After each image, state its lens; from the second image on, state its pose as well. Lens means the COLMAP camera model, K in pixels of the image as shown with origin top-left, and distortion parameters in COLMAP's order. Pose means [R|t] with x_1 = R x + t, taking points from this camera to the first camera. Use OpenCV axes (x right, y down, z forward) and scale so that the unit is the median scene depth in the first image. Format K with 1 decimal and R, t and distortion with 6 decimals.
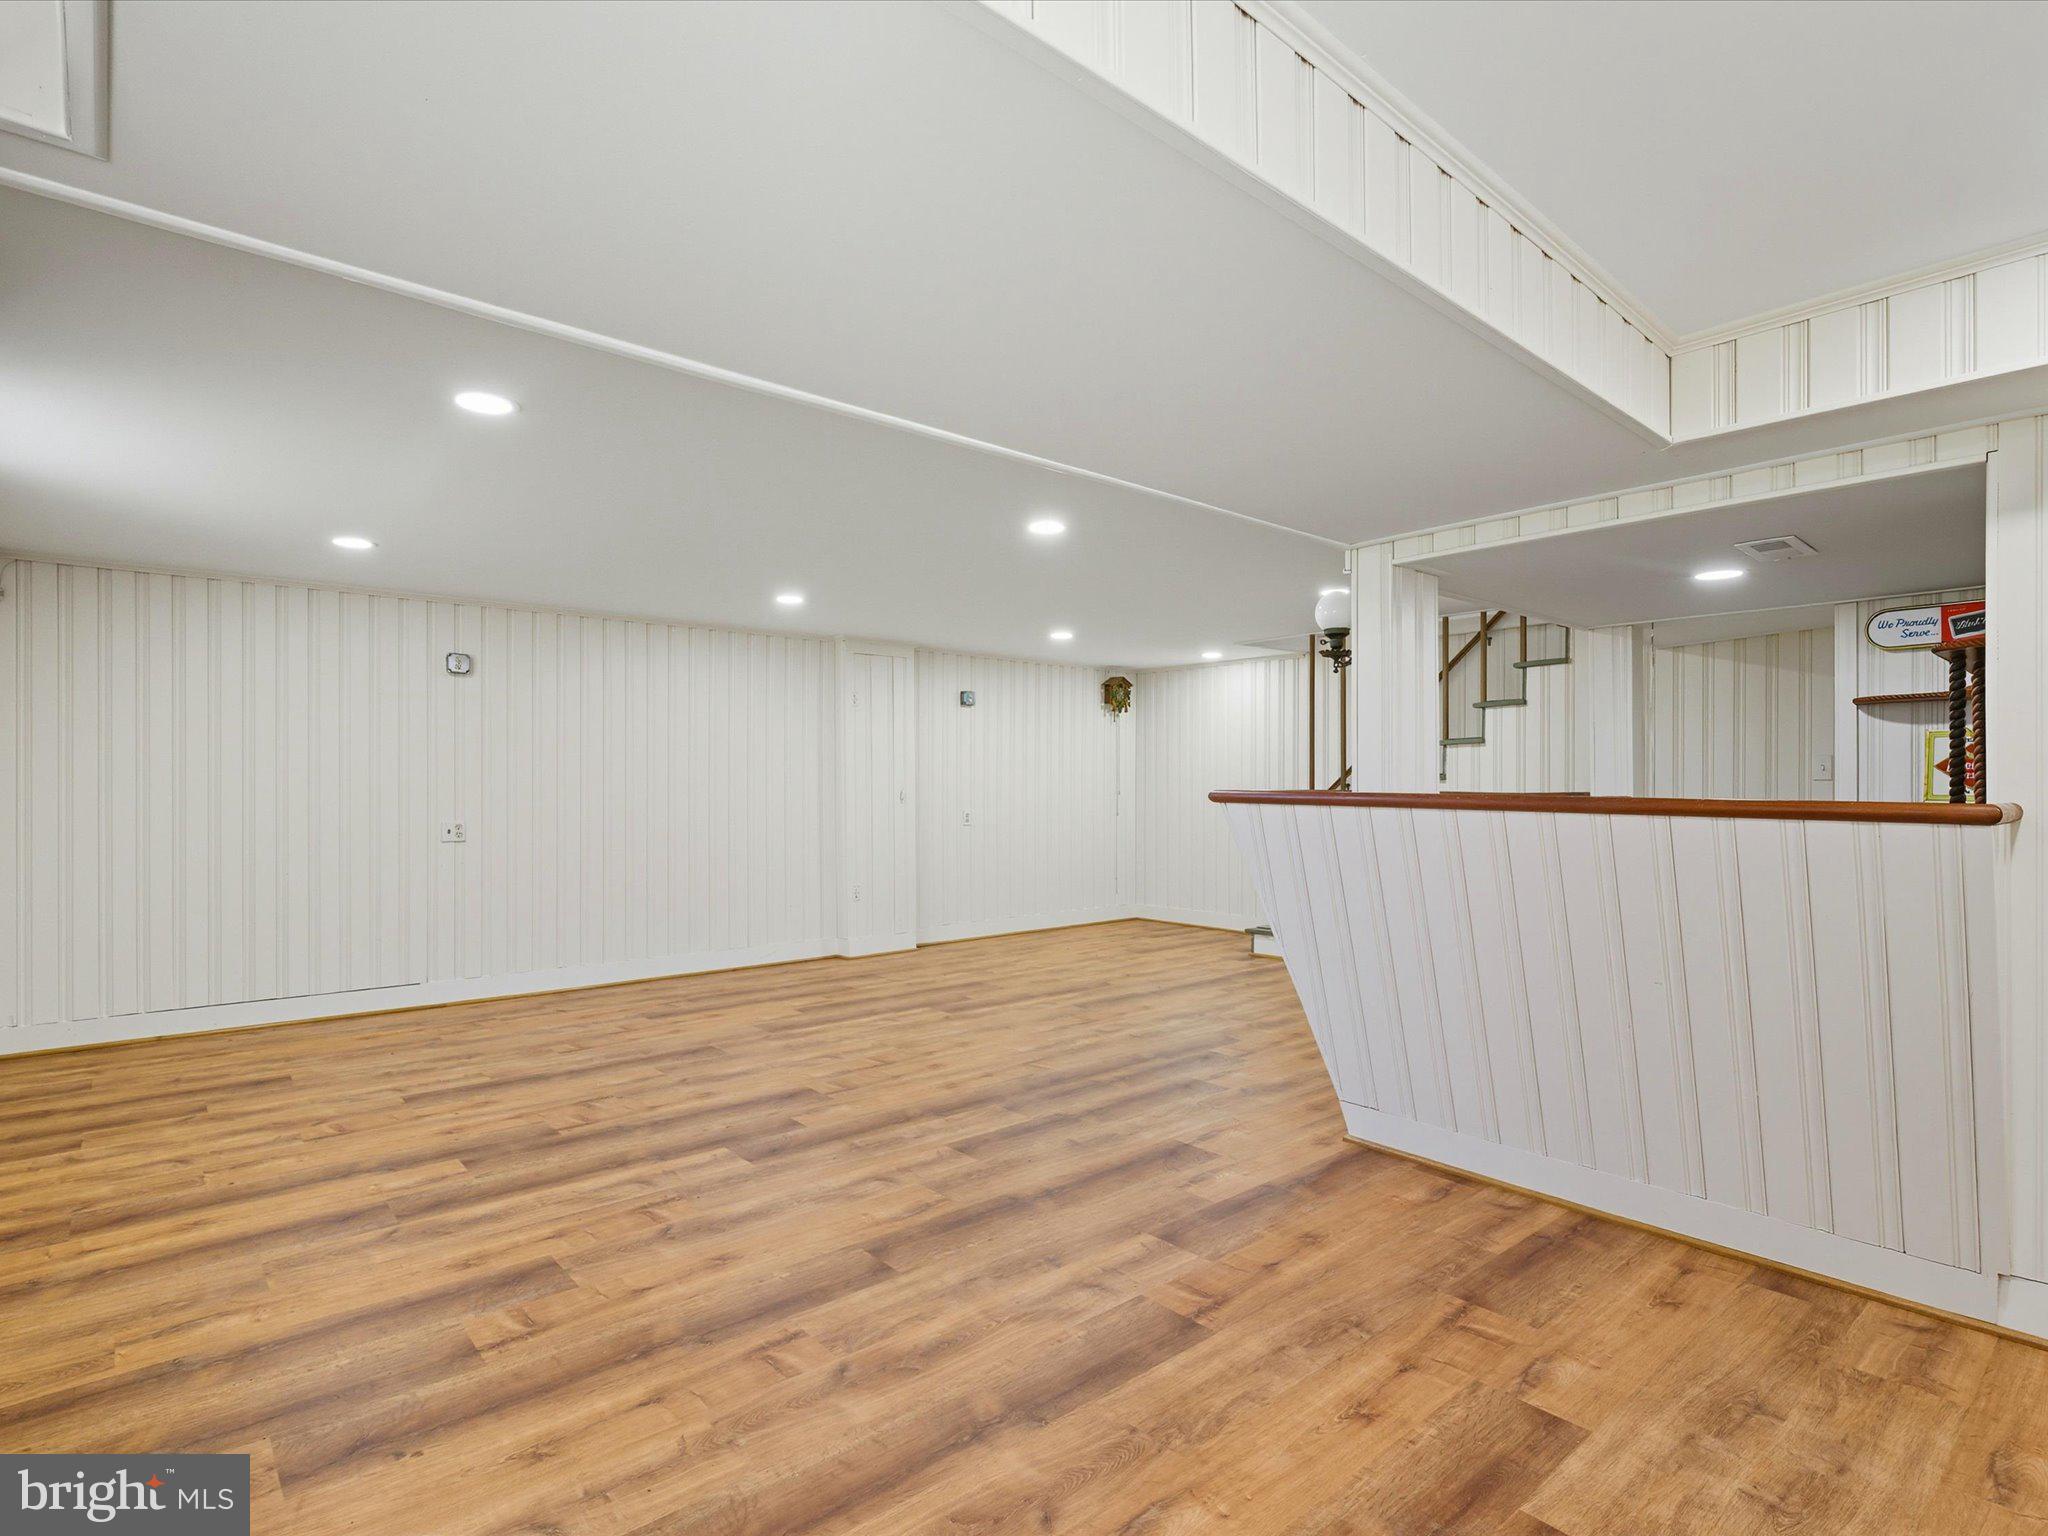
lens RADIAL K [[1051.6, 0, 1033.1], [0, 1051.6, 789.7], [0, 0, 1]] dist [-0.001365, -0.000738]
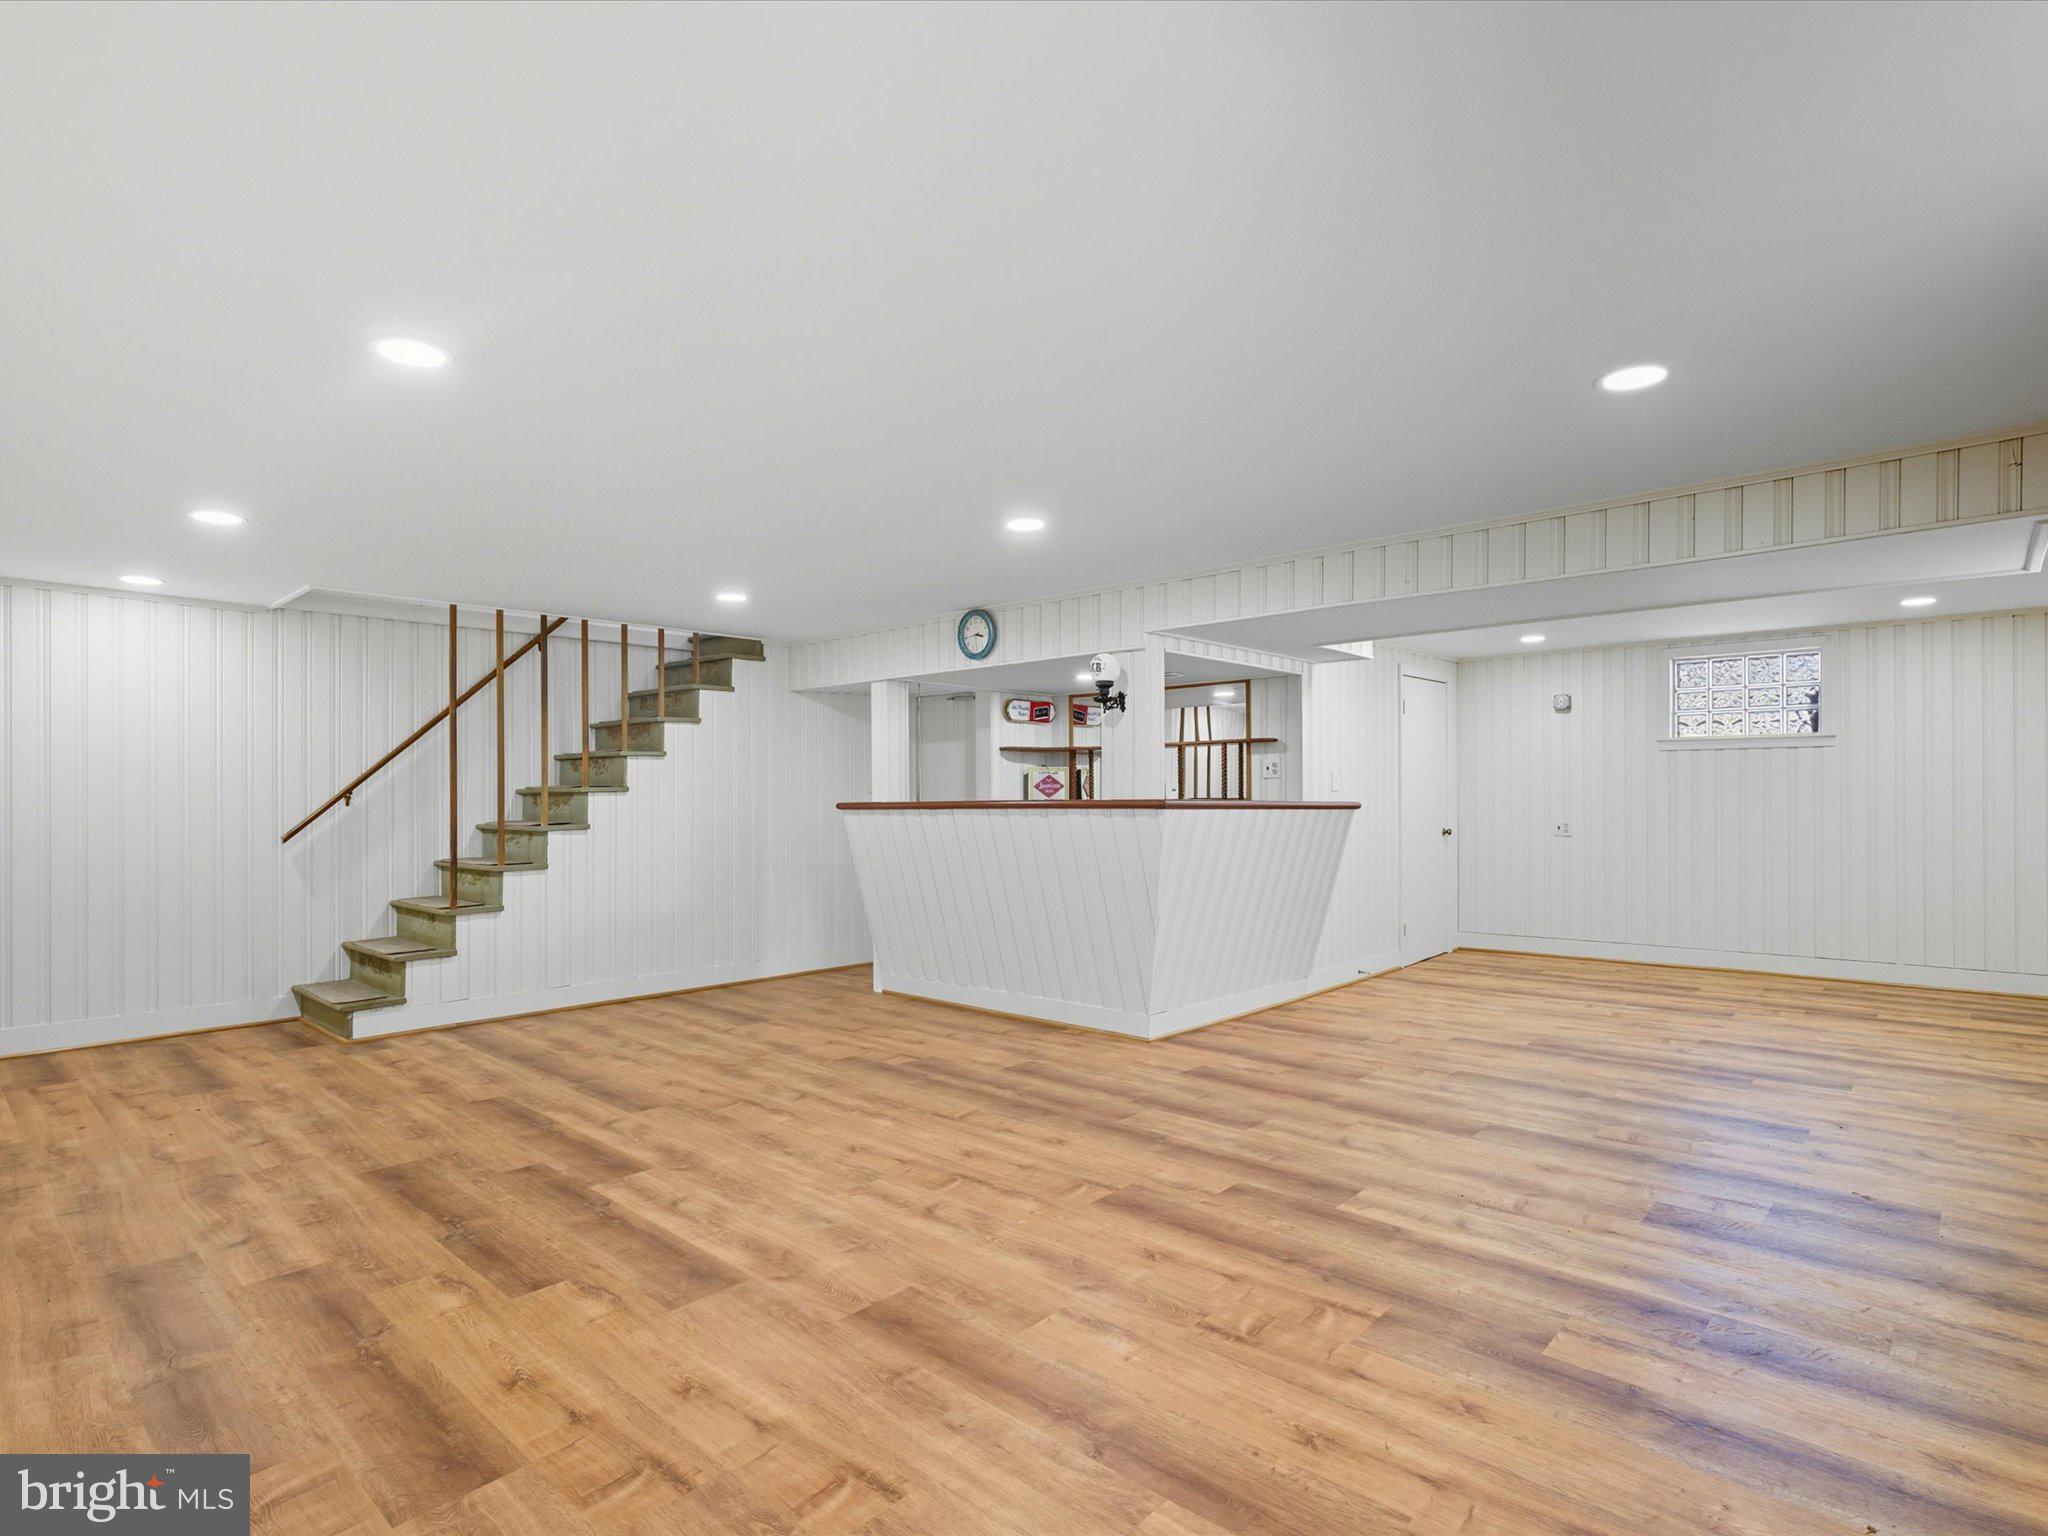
lens RADIAL K [[1051.6, 0, 1033.1], [0, 1051.6, 789.7], [0, 0, 1]] dist [-0.001365, -0.000738]
pose [[-0.116720, 0.005704, 0.993148, -1.043476], [0.007269, 0.999962, -0.004889, -0.005009], [-0.993138, 0.006649, -0.116757, 1.240727]]
